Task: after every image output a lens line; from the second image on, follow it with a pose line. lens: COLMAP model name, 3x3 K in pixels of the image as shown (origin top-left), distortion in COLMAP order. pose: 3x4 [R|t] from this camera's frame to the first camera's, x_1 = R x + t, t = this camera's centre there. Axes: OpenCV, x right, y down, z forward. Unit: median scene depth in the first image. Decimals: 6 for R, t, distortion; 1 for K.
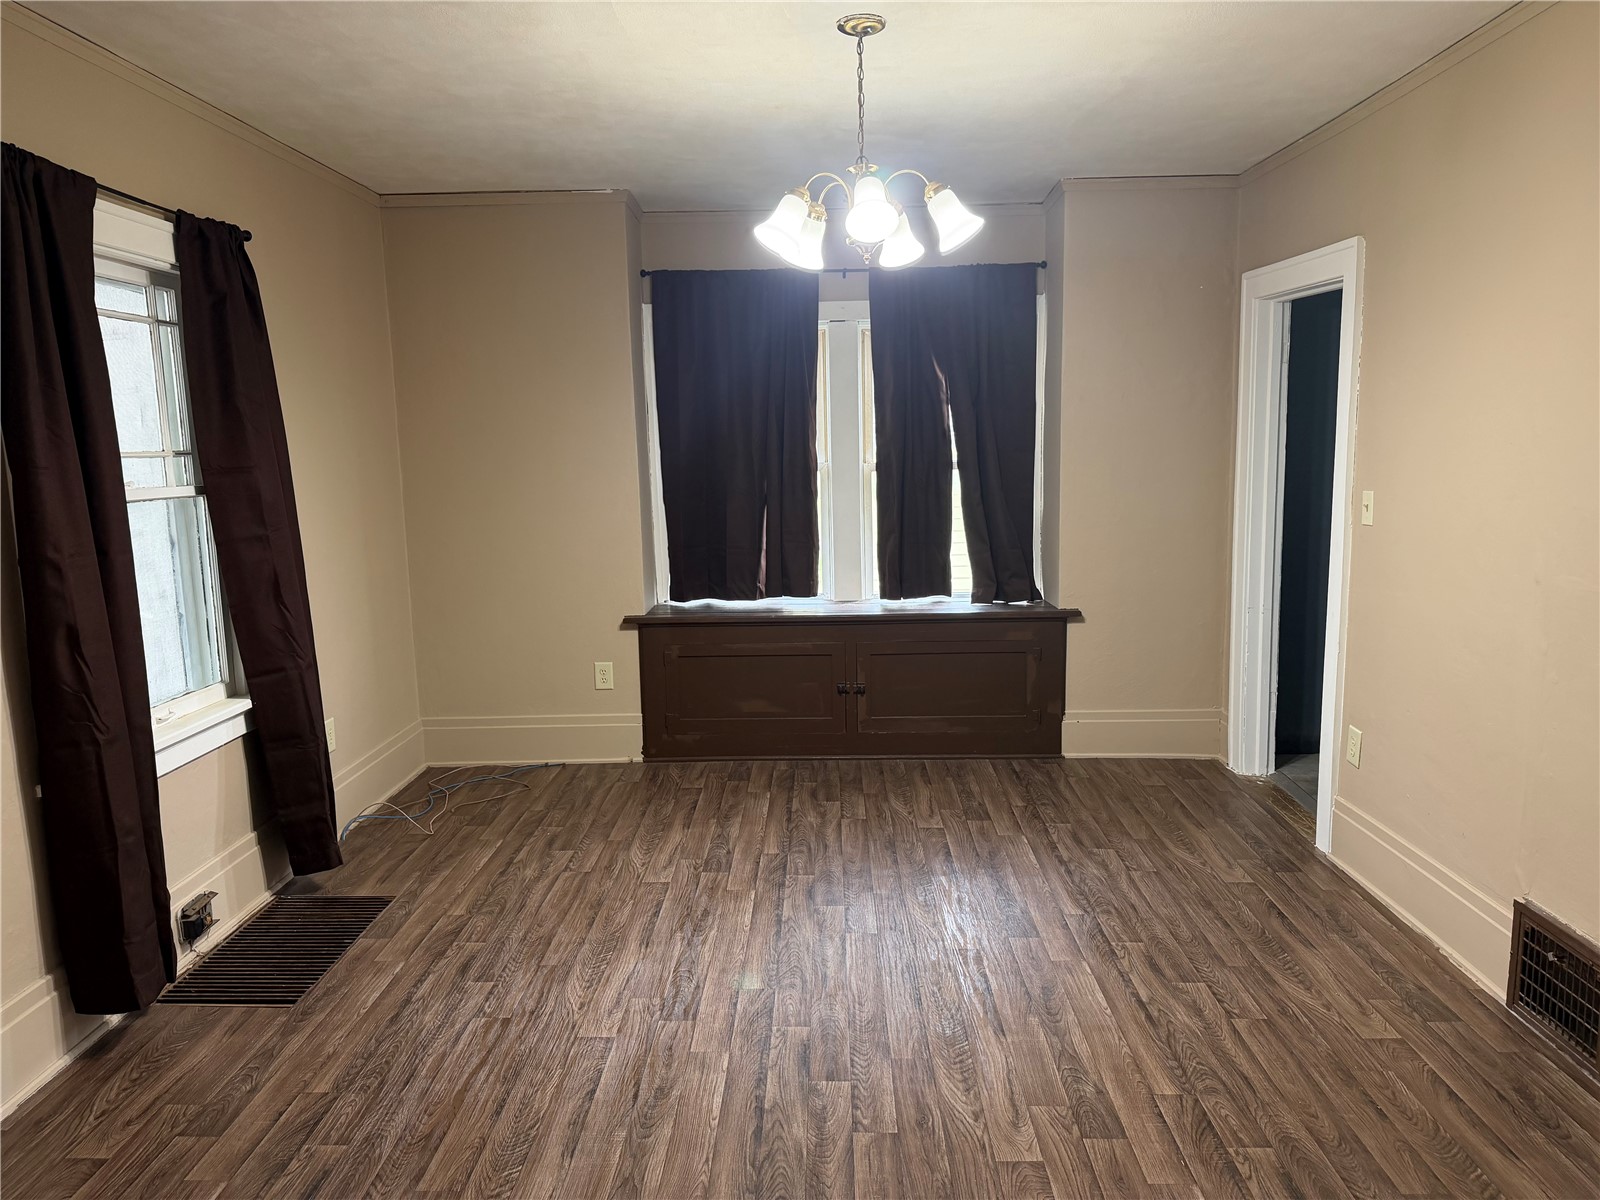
lens RADIAL K [[1129.6, 0, 798.9], [0, 1129.6, 600.3], [0, 0, 1]] dist [0.035416, -0.014587]
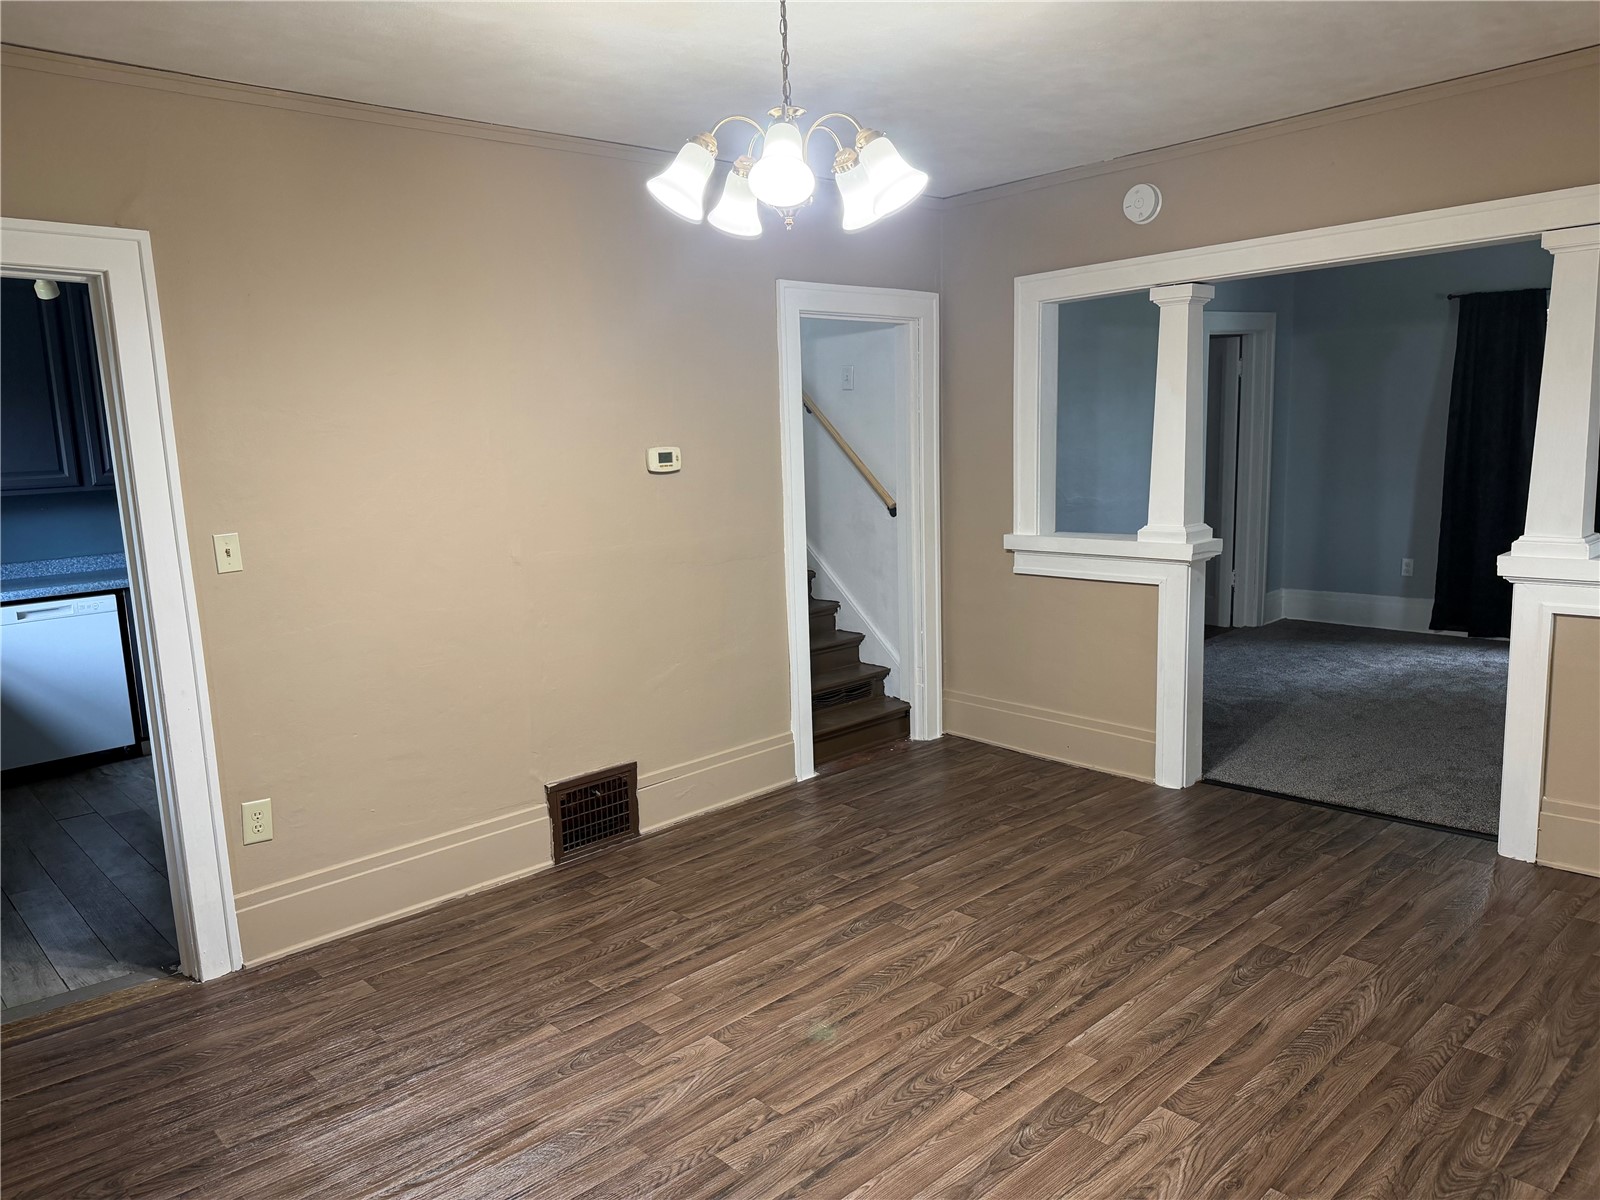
lens RADIAL K [[1129.6, 0, 799.1], [0, 1129.6, 606.7], [0, 0, 1]] dist [0.035416, -0.014587]
pose [[-0.698061, -0.068341, 0.712770, -0.572419], [0.152355, 0.958464, 0.241110, -0.243717], [-0.699642, 0.276904, -0.658654, 1.676624]]
